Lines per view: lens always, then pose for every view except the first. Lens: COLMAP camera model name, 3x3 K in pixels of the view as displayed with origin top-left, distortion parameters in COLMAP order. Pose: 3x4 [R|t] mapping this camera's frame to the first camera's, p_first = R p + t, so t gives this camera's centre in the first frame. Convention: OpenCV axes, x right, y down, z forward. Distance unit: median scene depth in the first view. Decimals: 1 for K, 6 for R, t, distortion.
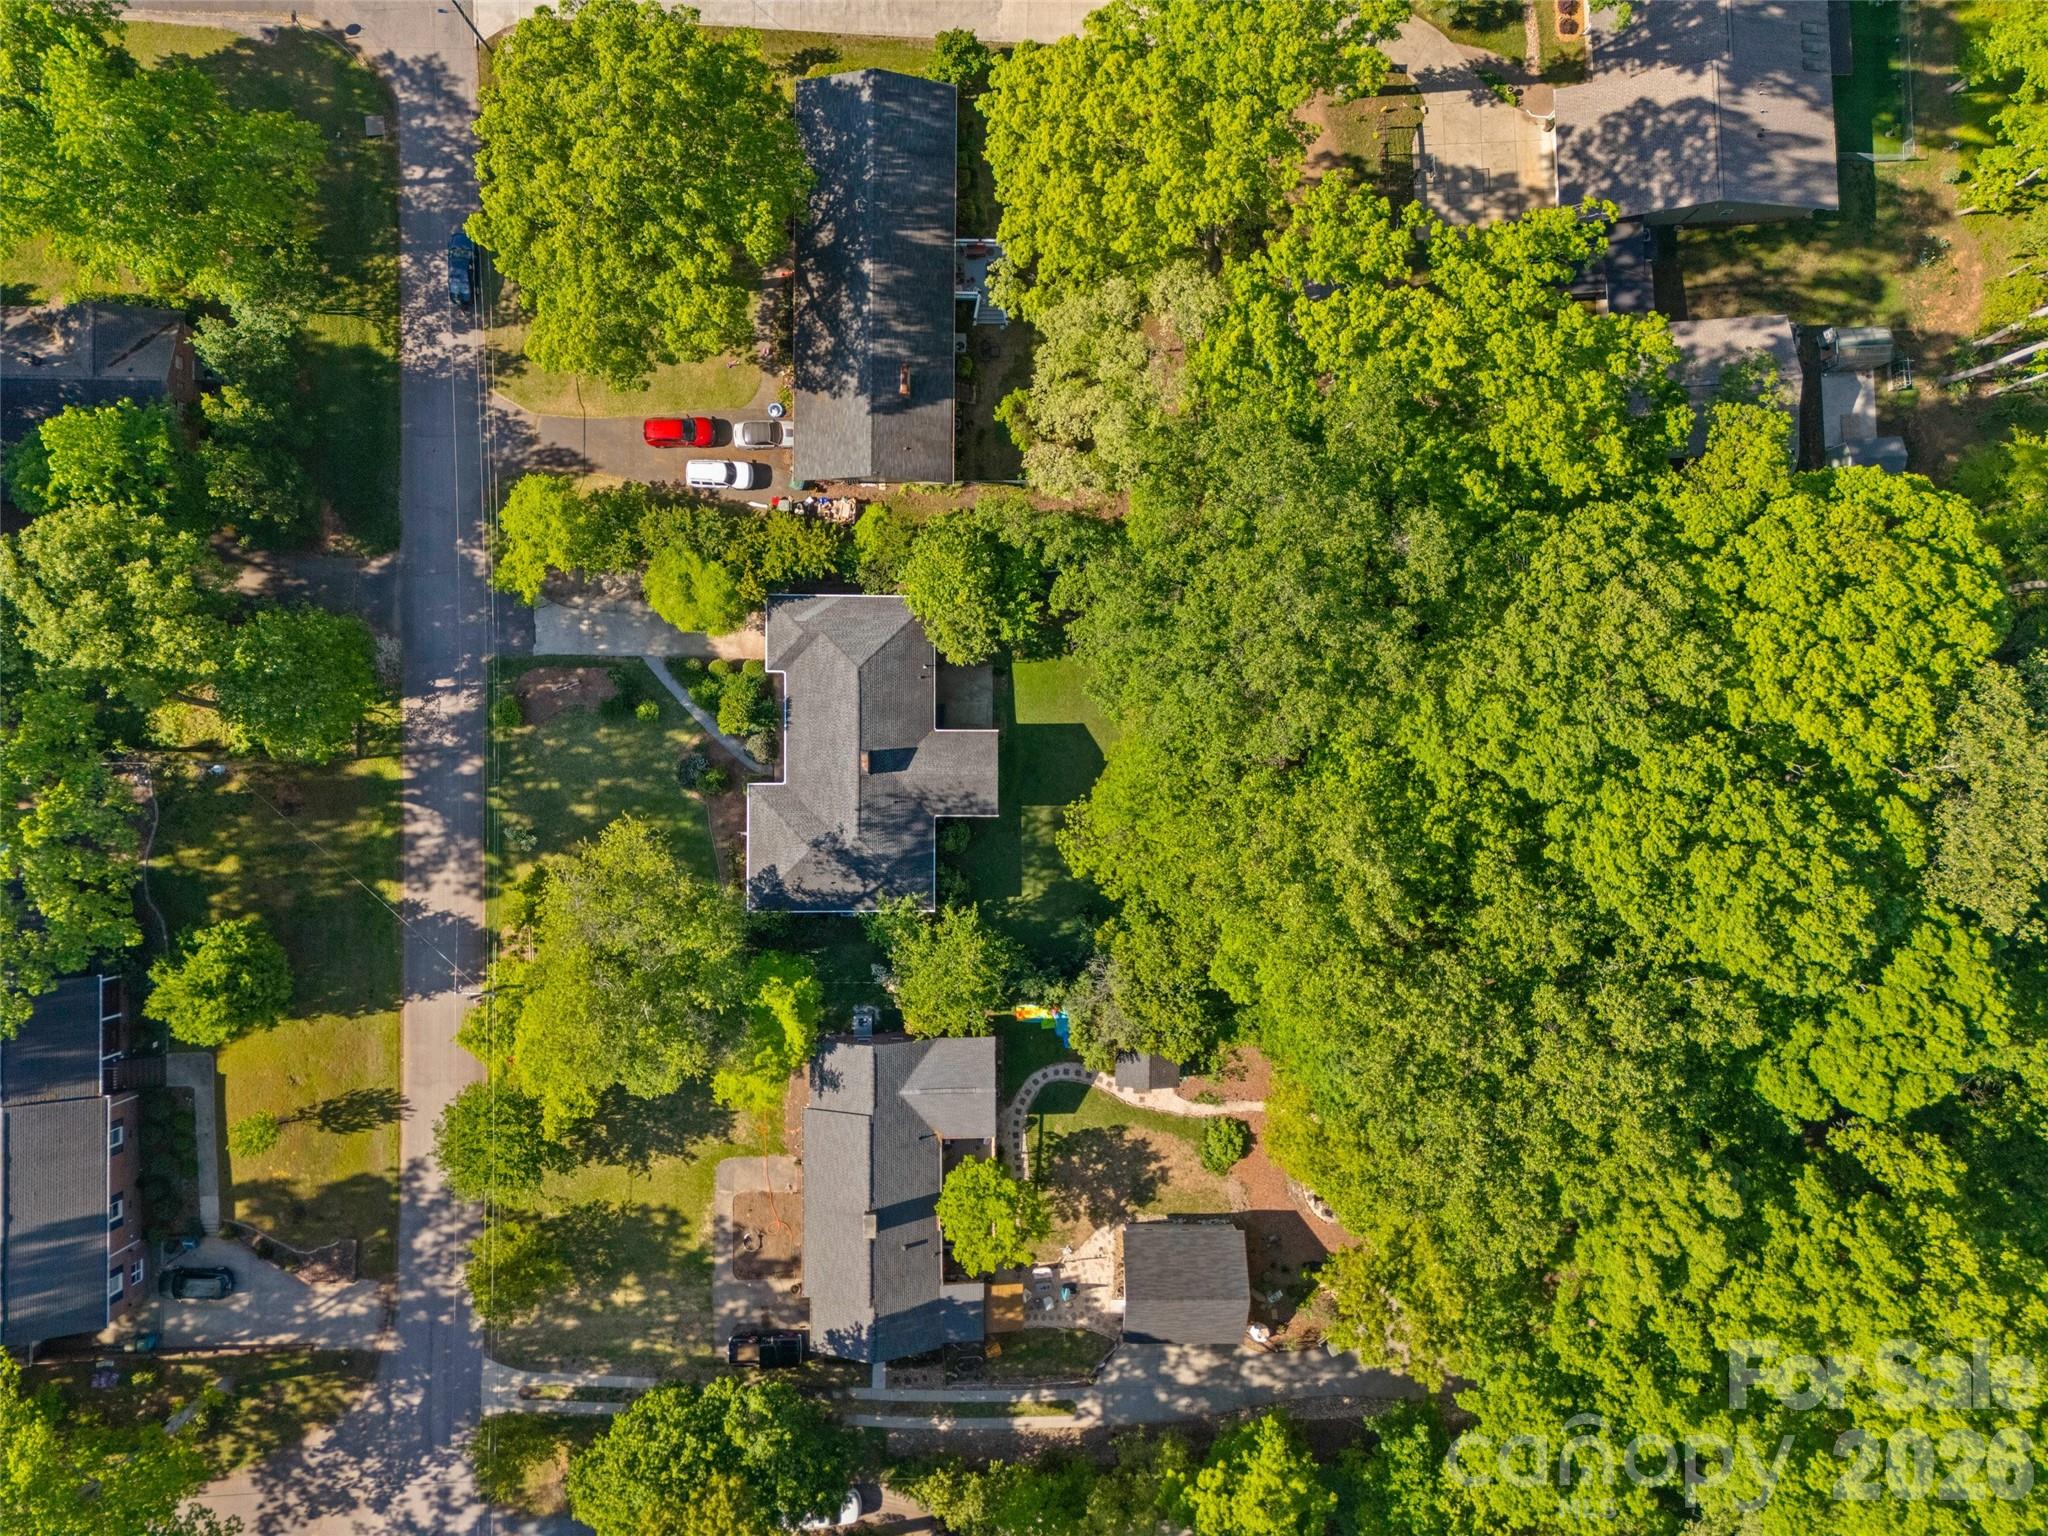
lens RADIAL K [[1456.0, 0, 1031.3], [0, 1456.0, 774.2], [0, 0, 1]] dist [0.021092, -0.002523]
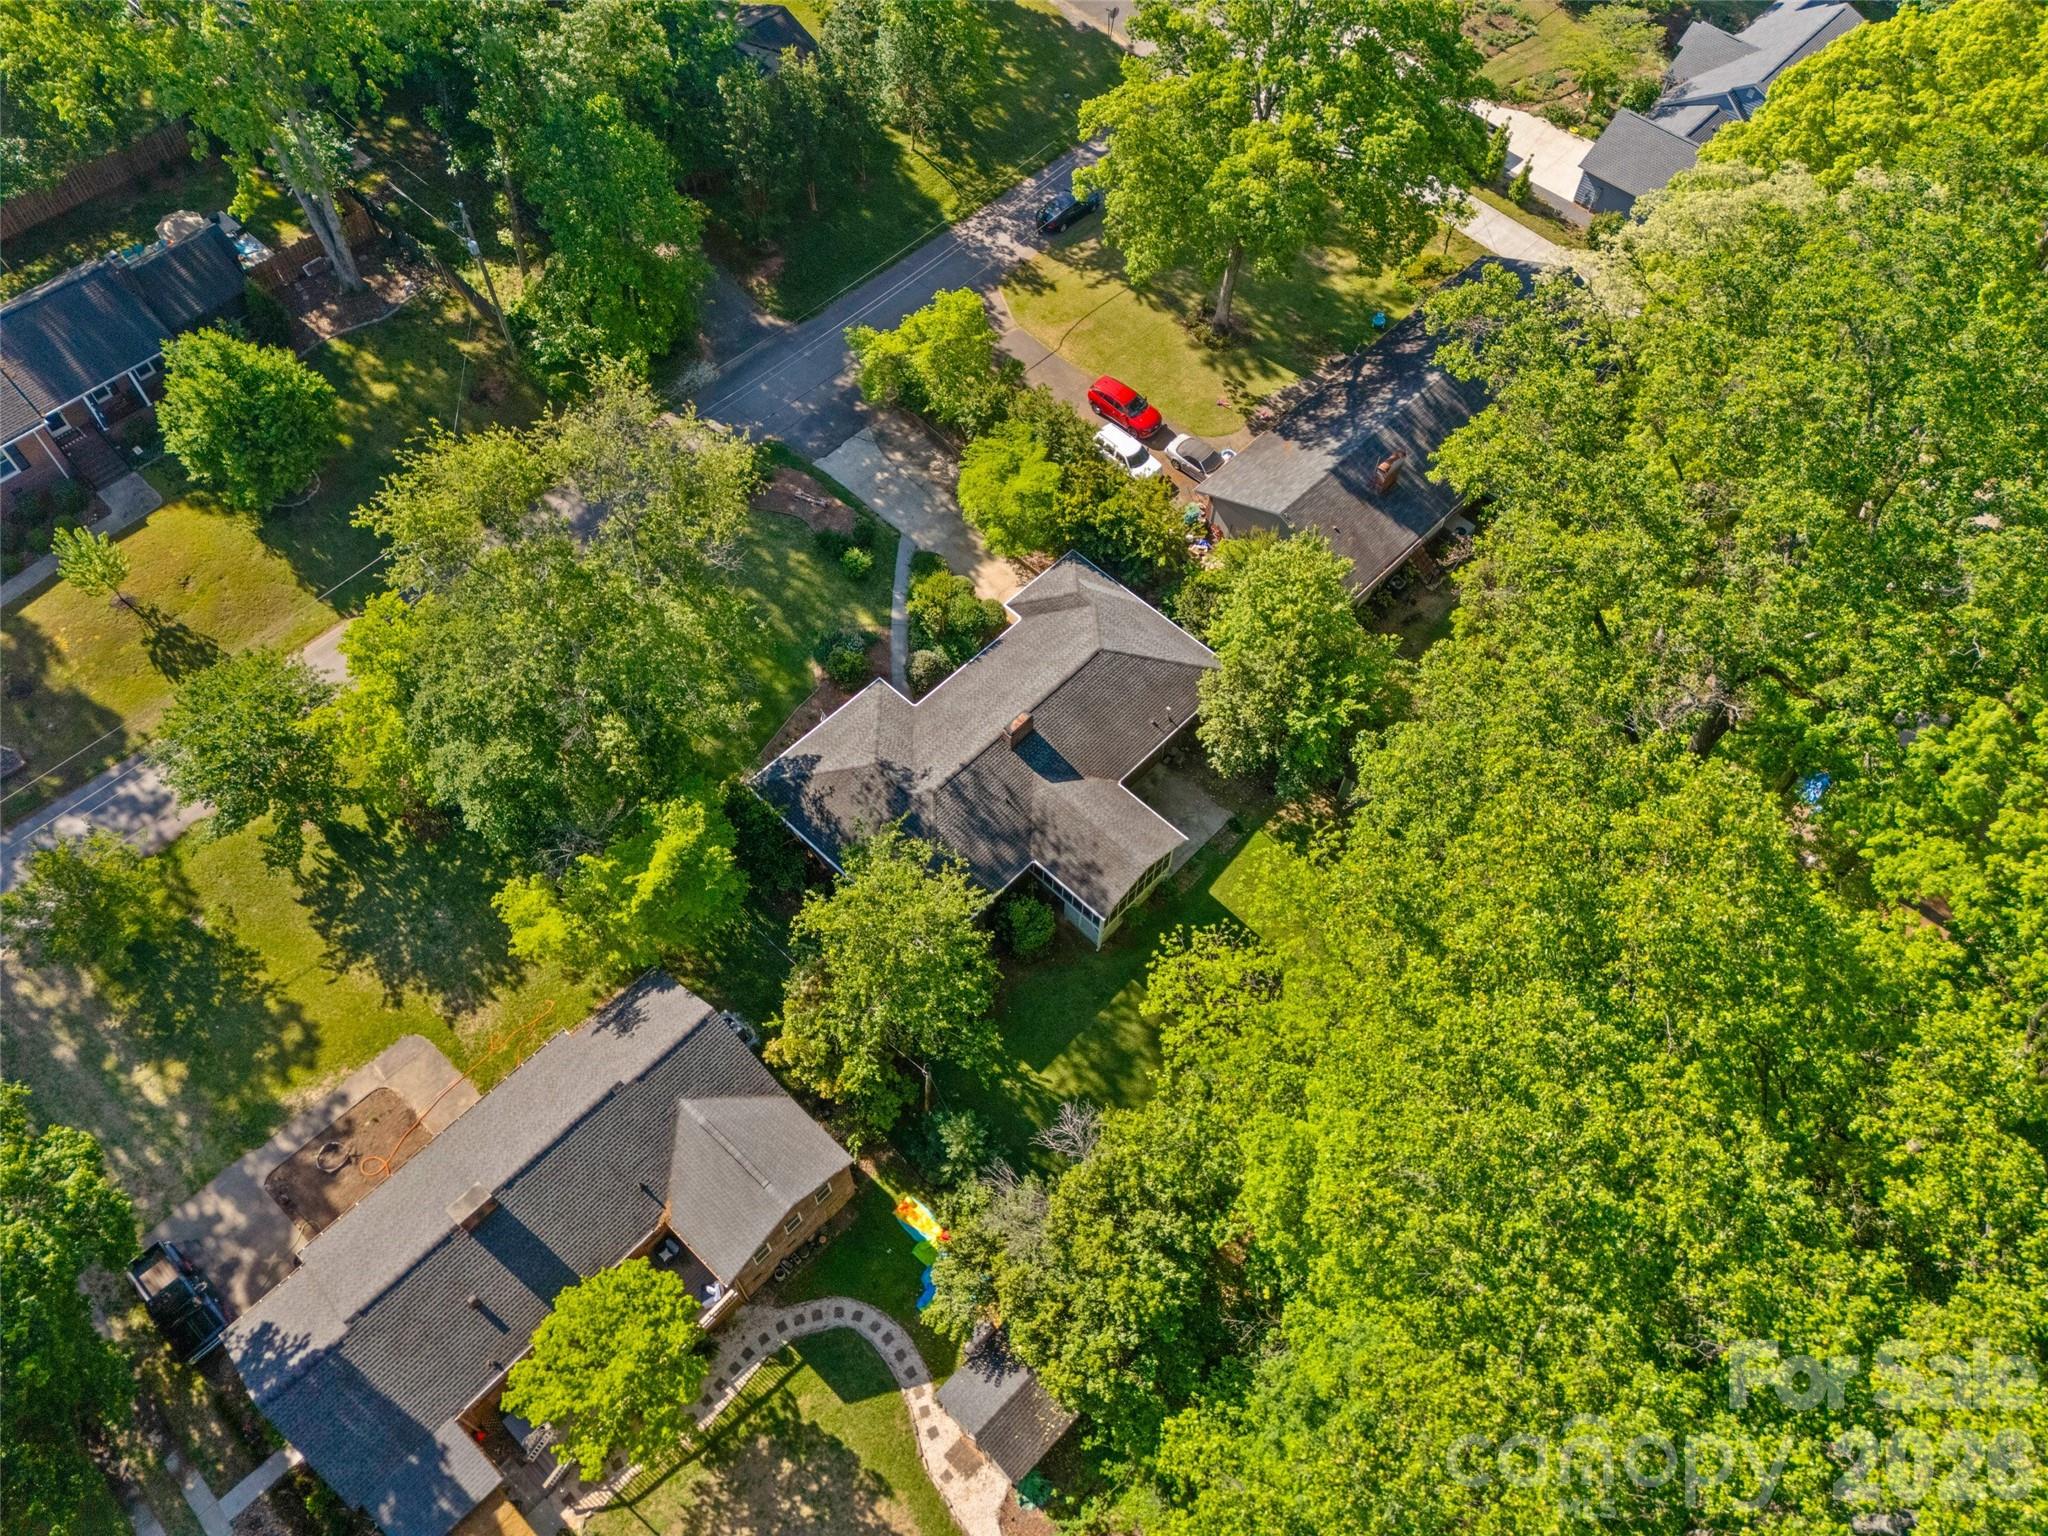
lens RADIAL K [[1456.0, 0, 1031.3], [0, 1456.0, 774.2], [0, 0, 1]] dist [0.021092, -0.002523]
pose [[0.724567, 0.581665, -0.369688, 0.154983], [-0.689130, 0.619337, -0.376194, 0.253030], [0.010142, 0.527340, 0.849594, 0.400673]]
